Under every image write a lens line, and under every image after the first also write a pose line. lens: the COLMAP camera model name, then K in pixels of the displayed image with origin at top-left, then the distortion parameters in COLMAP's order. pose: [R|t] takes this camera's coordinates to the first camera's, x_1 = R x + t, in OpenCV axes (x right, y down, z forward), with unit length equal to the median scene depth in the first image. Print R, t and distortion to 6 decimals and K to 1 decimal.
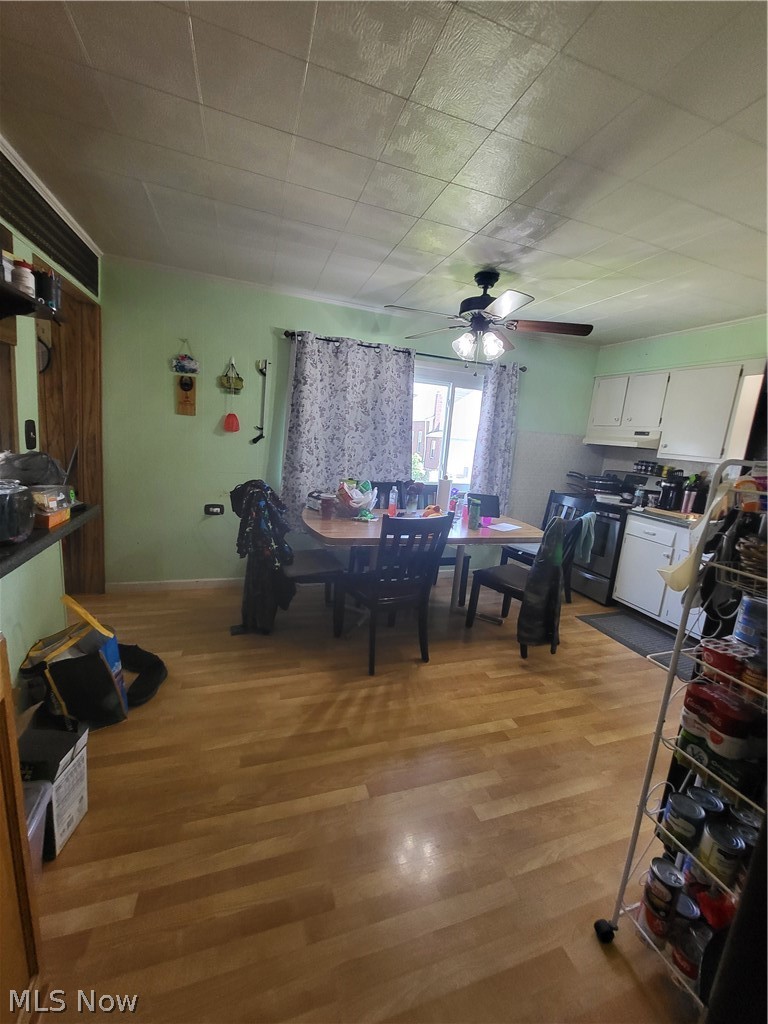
lens RADIAL K [[405.7, 0, 385.6], [0, 405.7, 509.6], [0, 0, 1]] dist [0.000454, 0.000006]
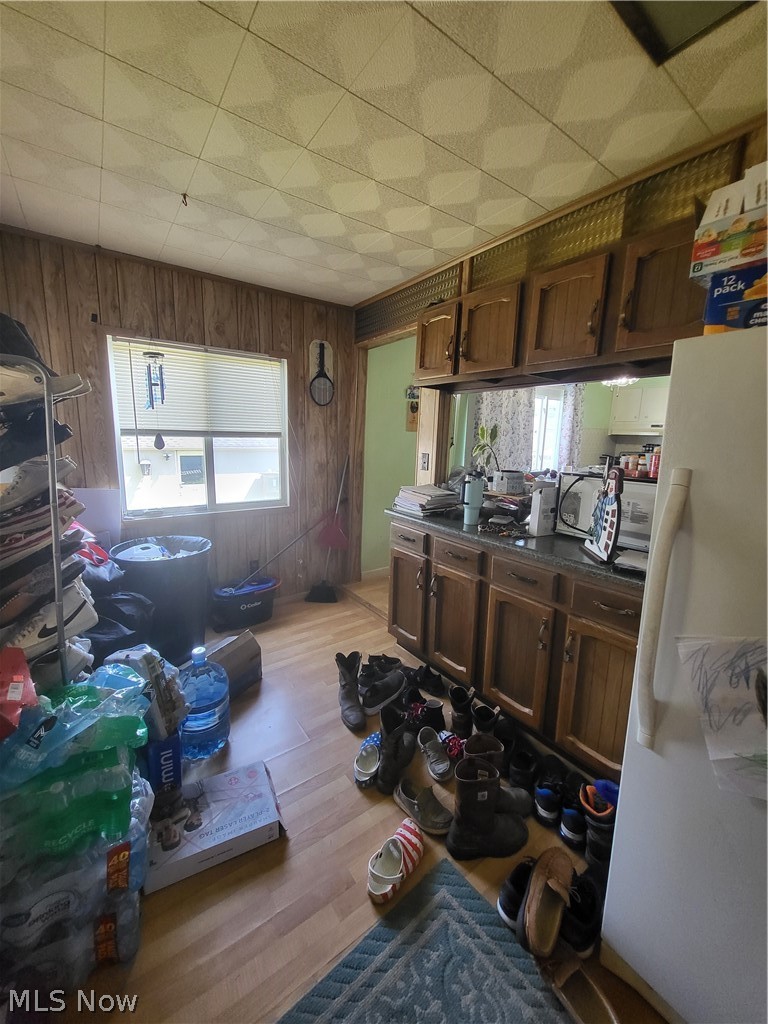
lens RADIAL K [[405.7, 0, 385.0], [0, 405.7, 507.8], [0, 0, 1]] dist [0.000454, 0.000006]
pose [[0.954556, -0.108465, 0.277594, -1.189169], [0.106934, 0.994051, 0.020697, -0.037478], [-0.278187, 0.009928, 0.960476, -0.250449]]
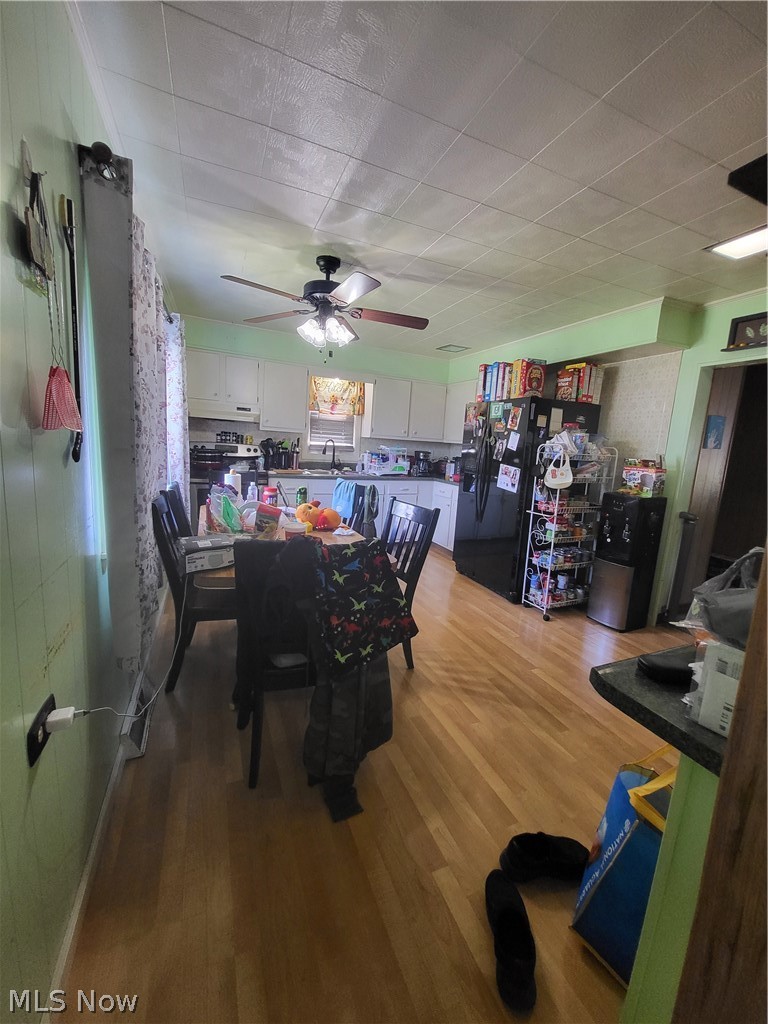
lens RADIAL K [[405.7, 0, 385.0], [0, 405.7, 506.7], [0, 0, 1]] dist [0.000454, 0.000006]
pose [[-0.086860, -0.240924, 0.966649, -0.914614], [0.116339, 0.961224, 0.250026, -0.246588], [-0.989404, 0.134177, -0.055463, 1.061309]]
